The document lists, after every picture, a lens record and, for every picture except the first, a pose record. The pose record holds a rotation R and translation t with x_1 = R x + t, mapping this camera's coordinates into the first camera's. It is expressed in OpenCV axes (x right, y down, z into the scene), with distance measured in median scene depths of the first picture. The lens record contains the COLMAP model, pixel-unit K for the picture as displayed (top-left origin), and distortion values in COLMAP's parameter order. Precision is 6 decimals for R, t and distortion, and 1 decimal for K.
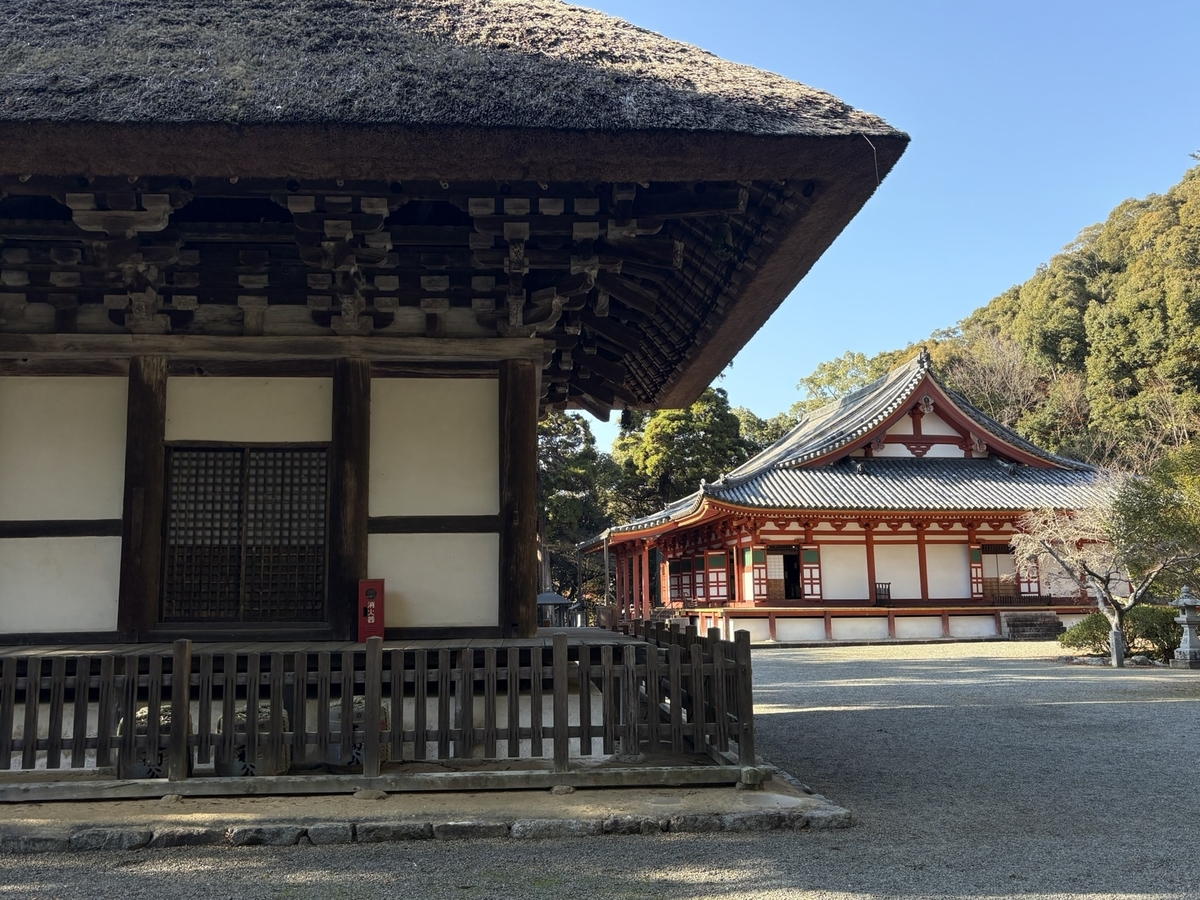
lens RADIAL K [[1119.7, 0, 600.0], [0, 1119.7, 450.0], [0, 0, 1]] dist [0.181768, -0.267810]
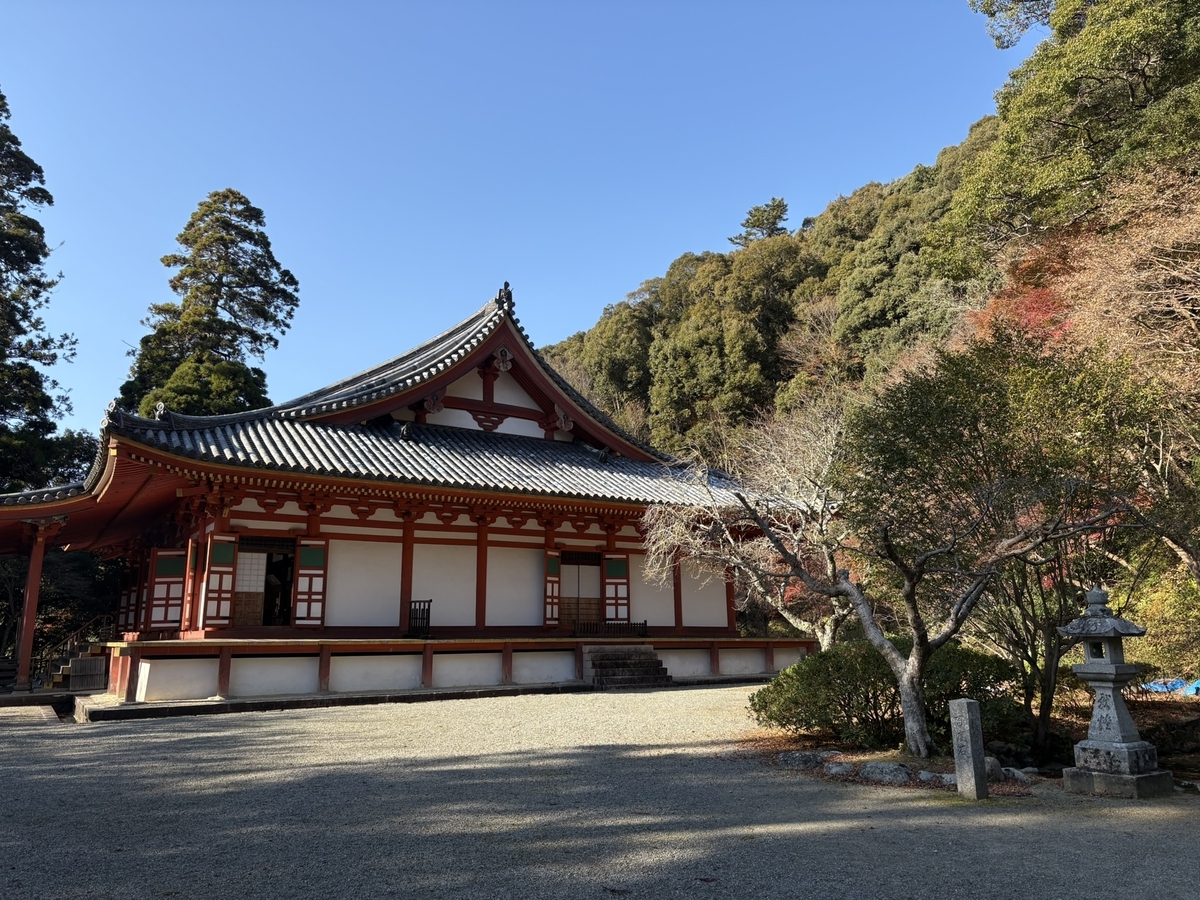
lens RADIAL K [[905.1, 0, 600.0], [0, 905.1, 450.0], [0, 0, 1]] dist [0.042319, -0.002370]
pose [[0.916179, 0.094694, 0.389420, 0.126356], [-0.066986, 0.994198, -0.084160, 0.064898], [-0.395130, 0.051020, 0.917207, 0.454374]]
